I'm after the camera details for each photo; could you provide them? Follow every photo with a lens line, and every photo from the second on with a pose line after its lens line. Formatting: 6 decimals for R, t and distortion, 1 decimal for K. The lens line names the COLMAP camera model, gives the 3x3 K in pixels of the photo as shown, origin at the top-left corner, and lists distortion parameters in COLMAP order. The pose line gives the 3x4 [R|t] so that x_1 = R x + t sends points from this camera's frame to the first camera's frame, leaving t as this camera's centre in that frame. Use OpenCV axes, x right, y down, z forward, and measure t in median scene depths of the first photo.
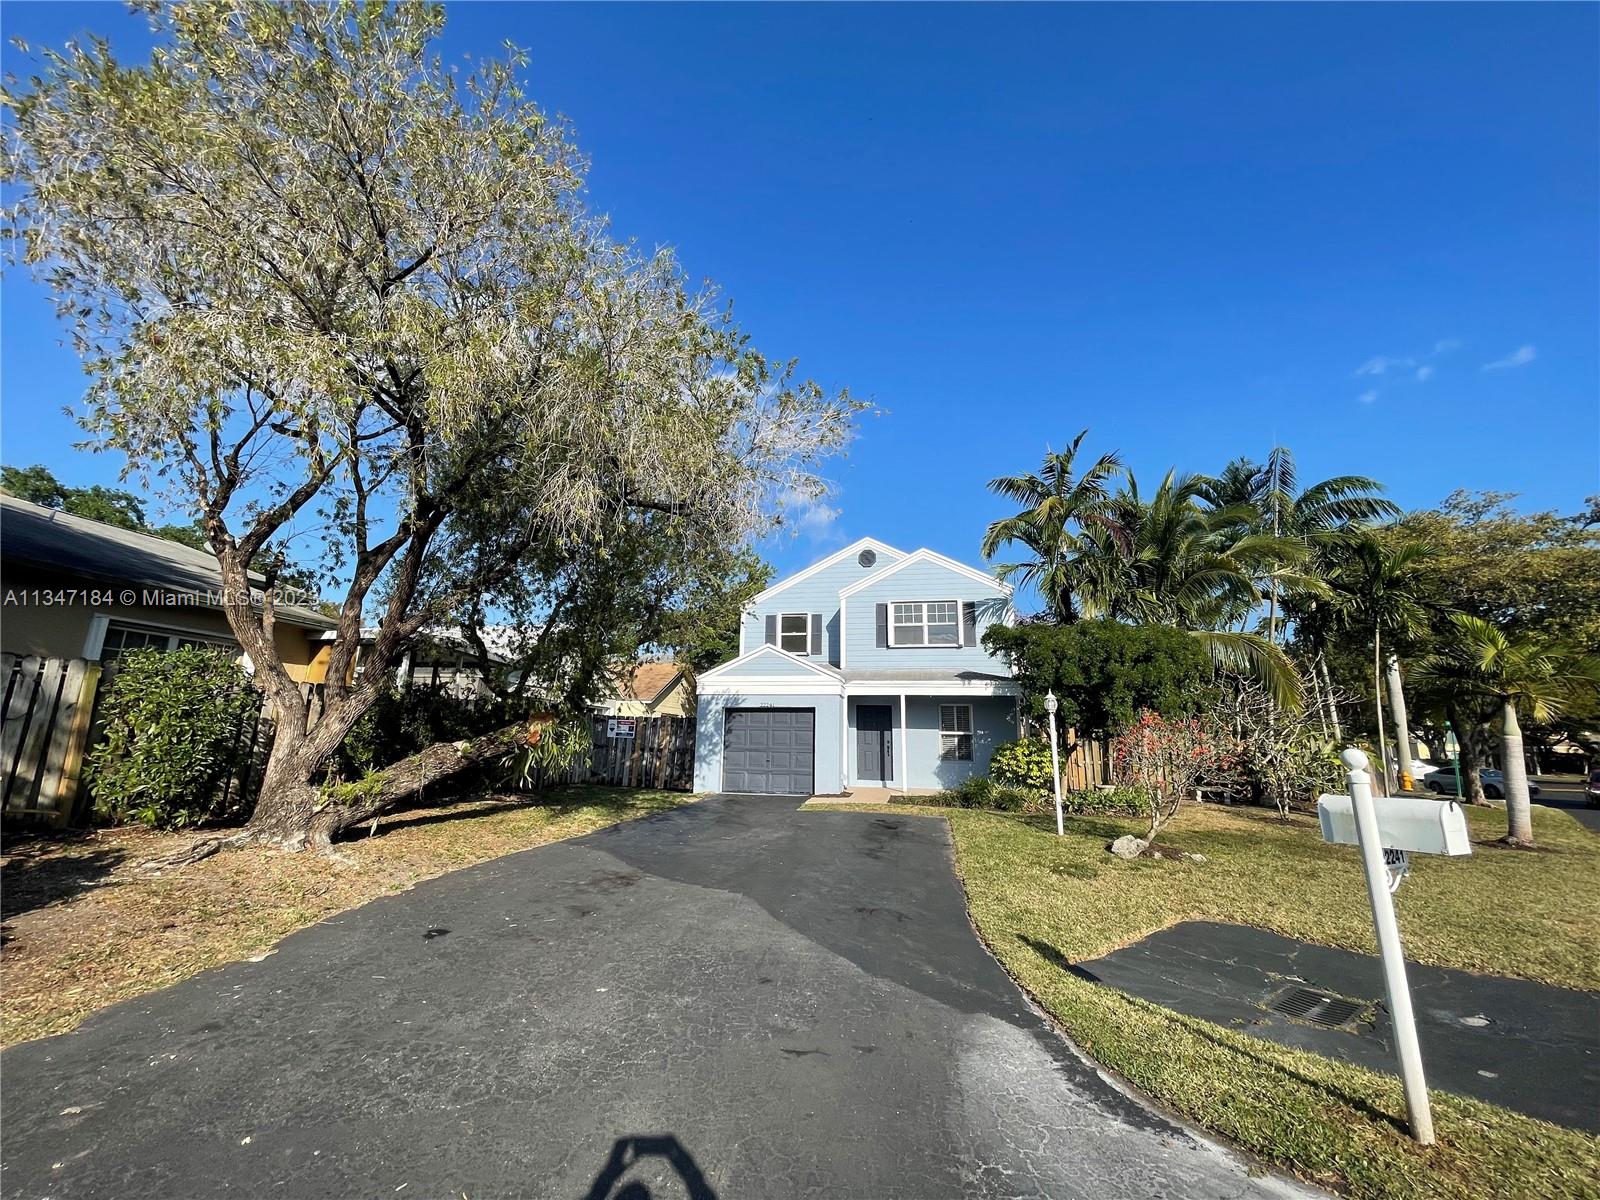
lens RADIAL K [[636.4, 0, 796.2], [0, 636.4, 593.1], [0, 0, 1]] dist [-0.000104, -0.000261]
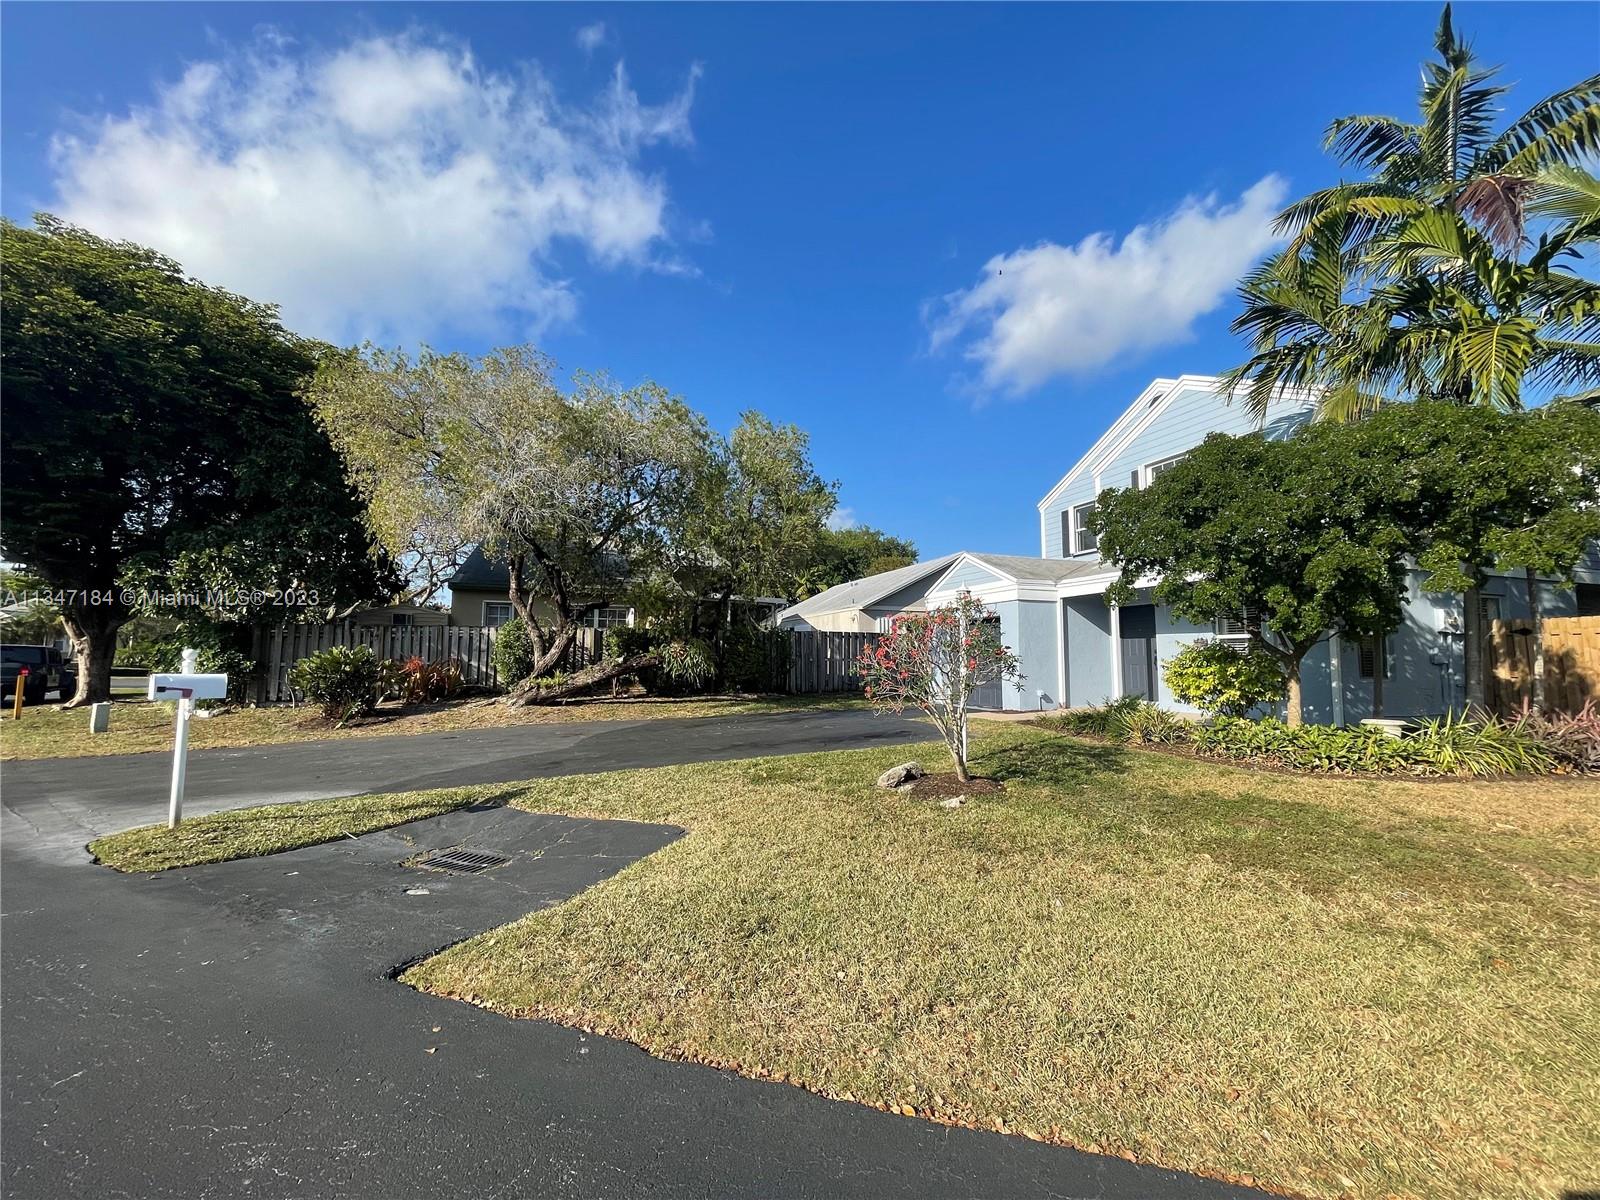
lens RADIAL K [[636.4, 0, 795.9], [0, 636.4, 607.7], [0, 0, 1]] dist [-0.000104, -0.000261]
pose [[0.522731, -0.085095, -0.848240, 0.608616], [0.203213, 0.978761, 0.027042, 0.080826], [0.827923, -0.186509, 0.528921, 0.273982]]
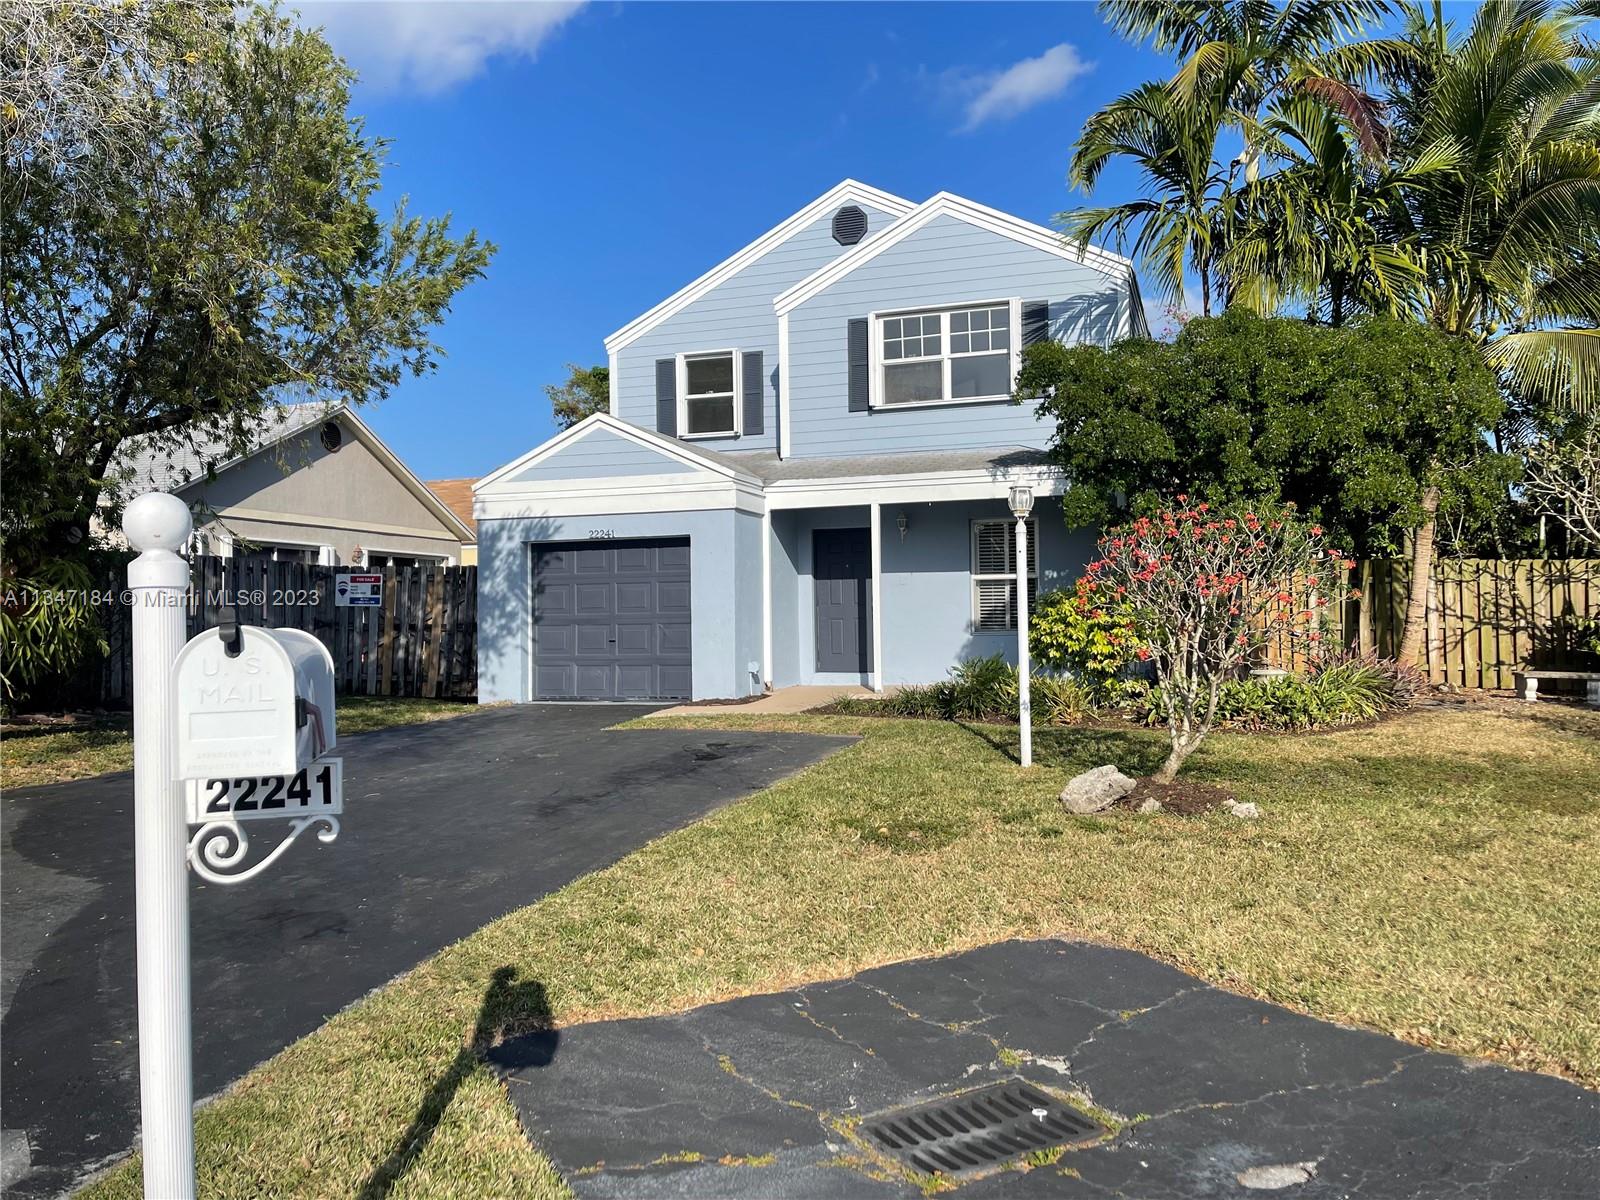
lens RADIAL K [[1202.2, 0, 799.5], [0, 1202.2, 606.3], [0, 0, 1]] dist [0.017849, 0.001965]
pose [[0.990348, -0.033323, -0.134534, 0.230050], [0.062017, 0.974617, 0.215117, 0.032958], [0.123951, -0.221384, 0.967277, 0.074503]]
